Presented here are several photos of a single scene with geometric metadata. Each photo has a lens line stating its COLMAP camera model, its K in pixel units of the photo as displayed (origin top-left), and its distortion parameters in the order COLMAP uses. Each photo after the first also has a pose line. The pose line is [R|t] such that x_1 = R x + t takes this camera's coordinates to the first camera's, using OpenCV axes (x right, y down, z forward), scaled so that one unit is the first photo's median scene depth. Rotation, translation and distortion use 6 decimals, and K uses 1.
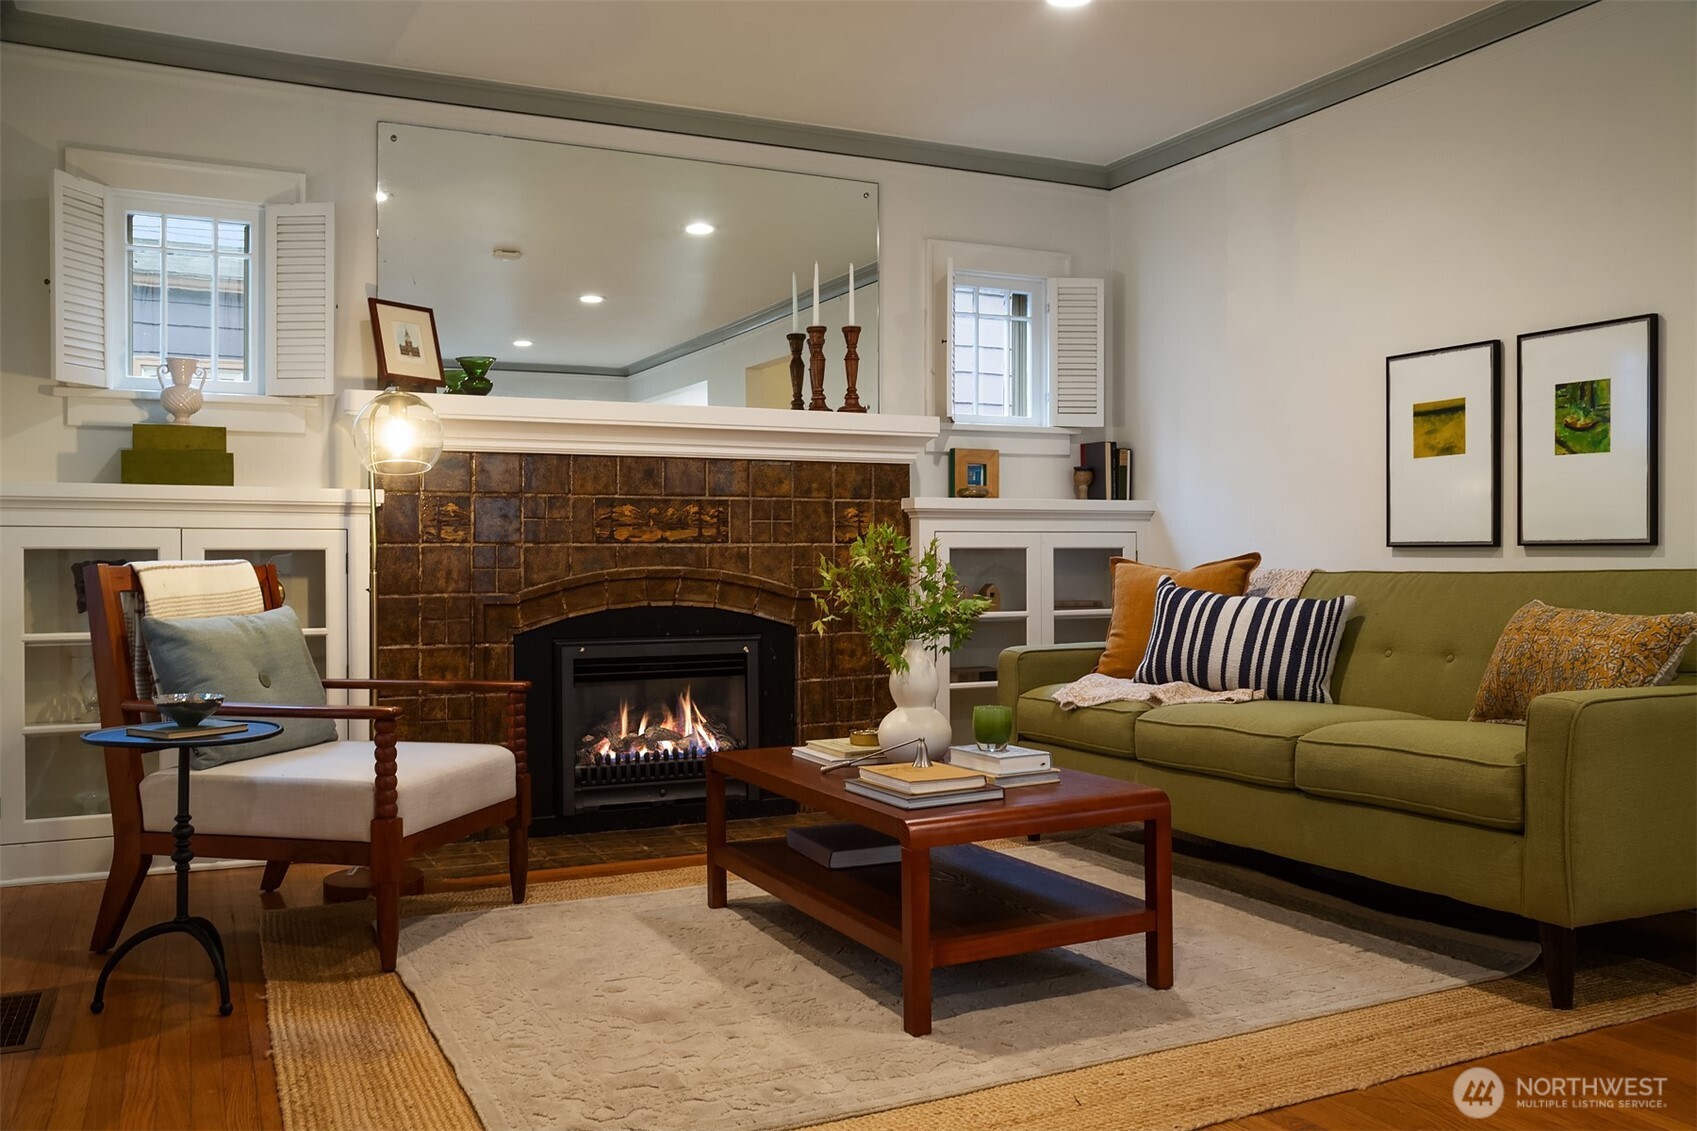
lens RADIAL K [[1393.3, 0, 848.5], [0, 1393.3, 565.5], [0, 0, 1]] dist [-0.007190, -0.000316]
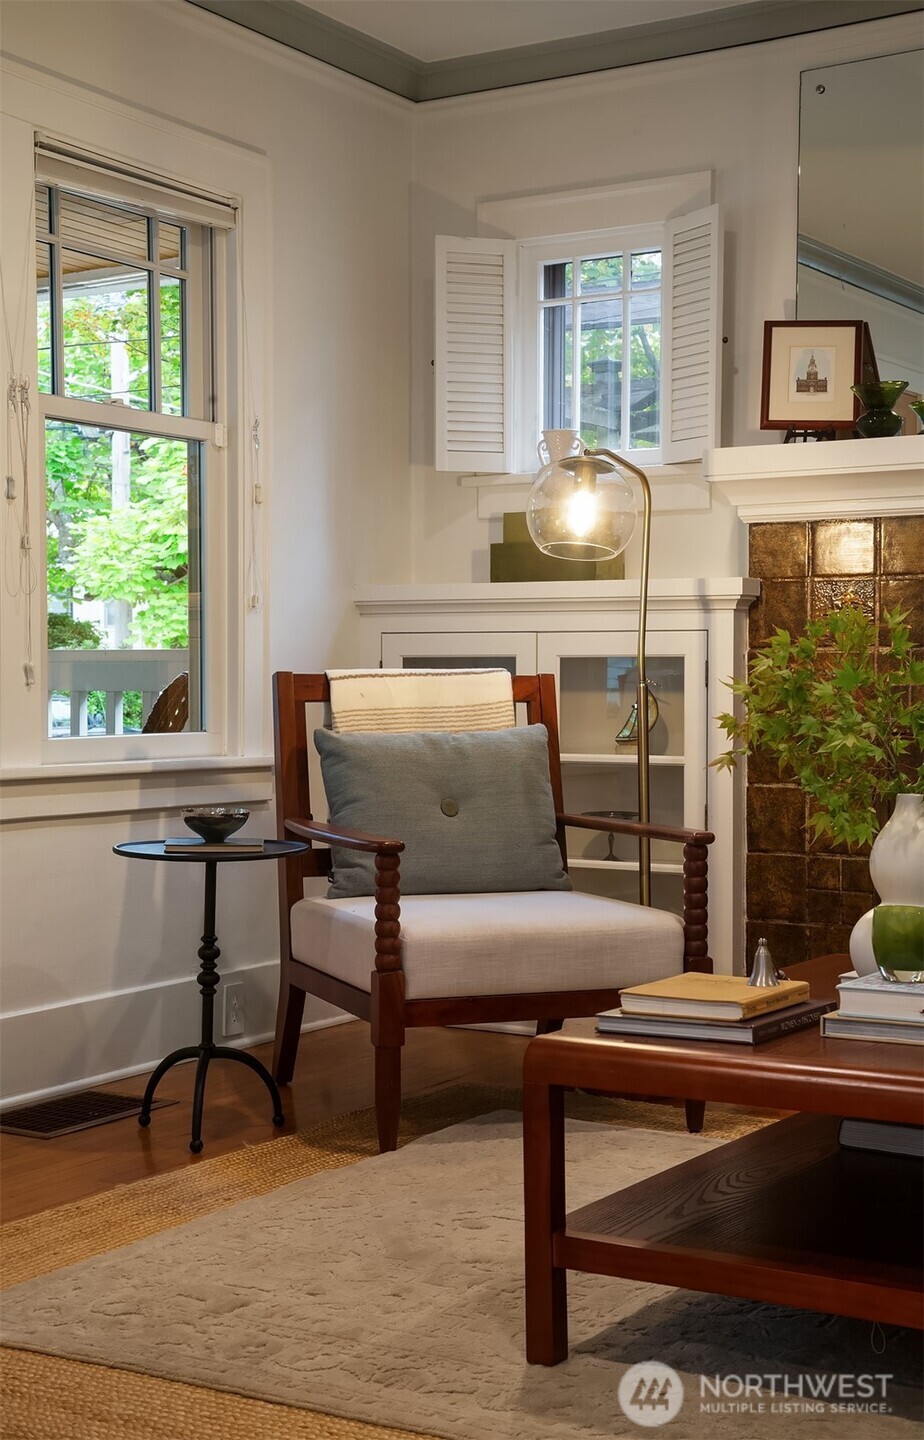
lens RADIAL K [[2102.9, 0, 462.0], [0, 2102.9, 720.0], [0, 0, 1]] dist [0.155759, -0.013823]
pose [[0.534639, 0.021084, -0.844818, 0.309522], [-0.007345, 0.999767, 0.020303, 0.000708], [0.845049, -0.004649, 0.534669, 0.140737]]
